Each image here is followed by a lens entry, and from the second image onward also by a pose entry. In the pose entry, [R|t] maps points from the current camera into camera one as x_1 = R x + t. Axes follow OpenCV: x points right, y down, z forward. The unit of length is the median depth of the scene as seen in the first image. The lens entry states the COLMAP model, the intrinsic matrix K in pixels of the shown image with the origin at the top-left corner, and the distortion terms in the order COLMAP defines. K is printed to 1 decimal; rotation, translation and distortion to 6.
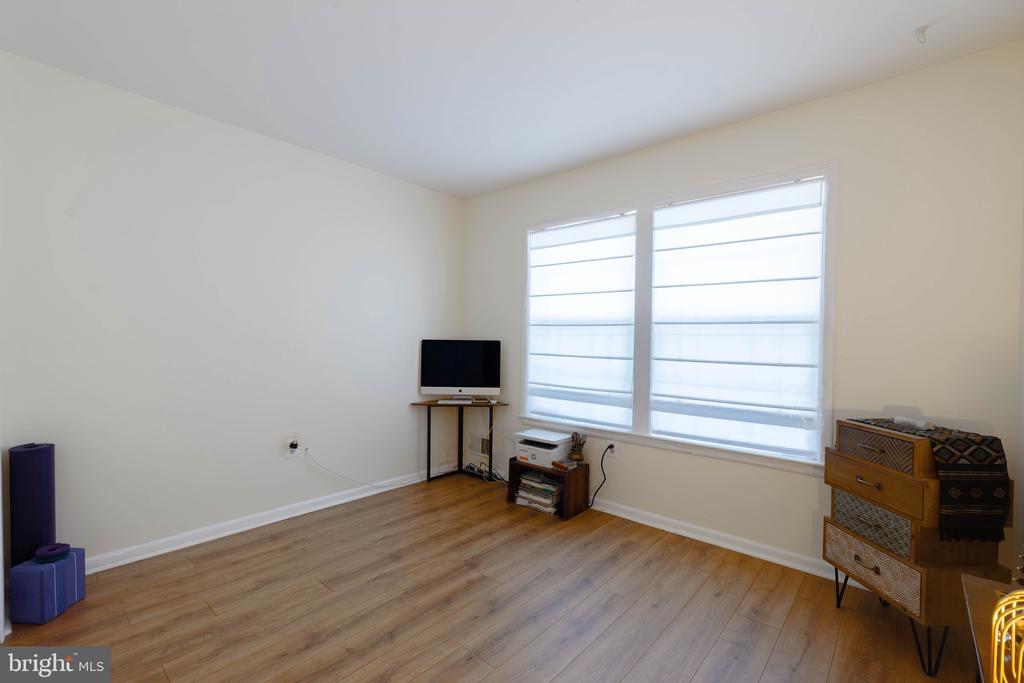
lens RADIAL K [[454.9, 0, 505.3], [0, 454.9, 343.0], [0, 0, 1]] dist [0.000511, 0.000206]
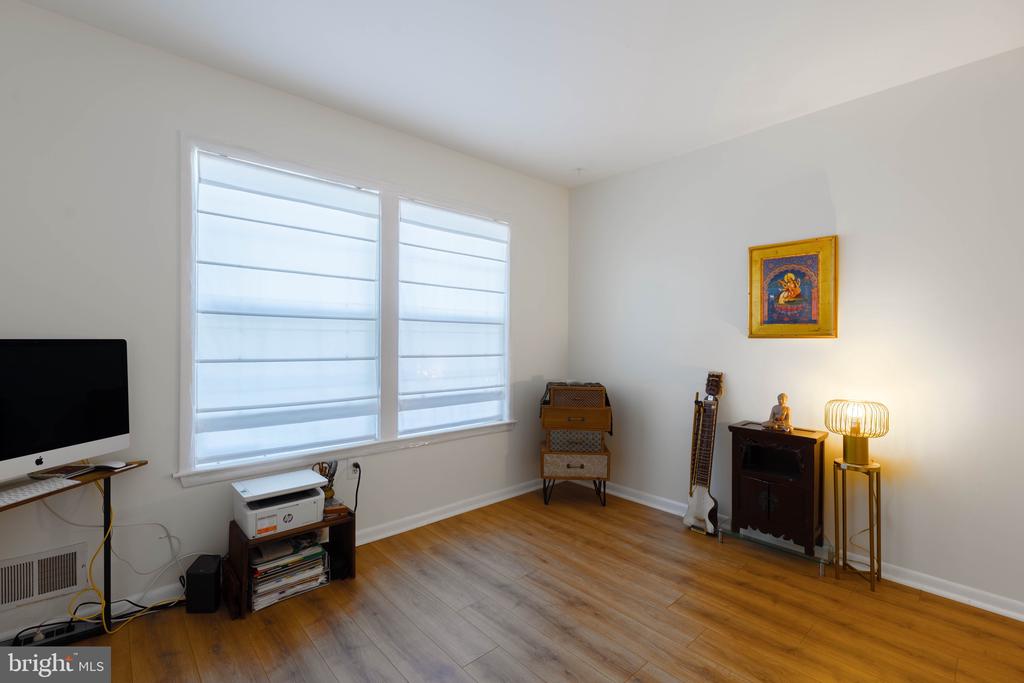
lens RADIAL K [[454.9, 0, 505.3], [0, 454.9, 343.0], [0, 0, 1]] dist [0.000511, 0.000206]
pose [[0.102540, -0.021028, 0.994507, -0.594396], [0.004366, 0.999776, 0.020689, -0.012500], [-0.994719, 0.002220, 0.102609, 0.682363]]
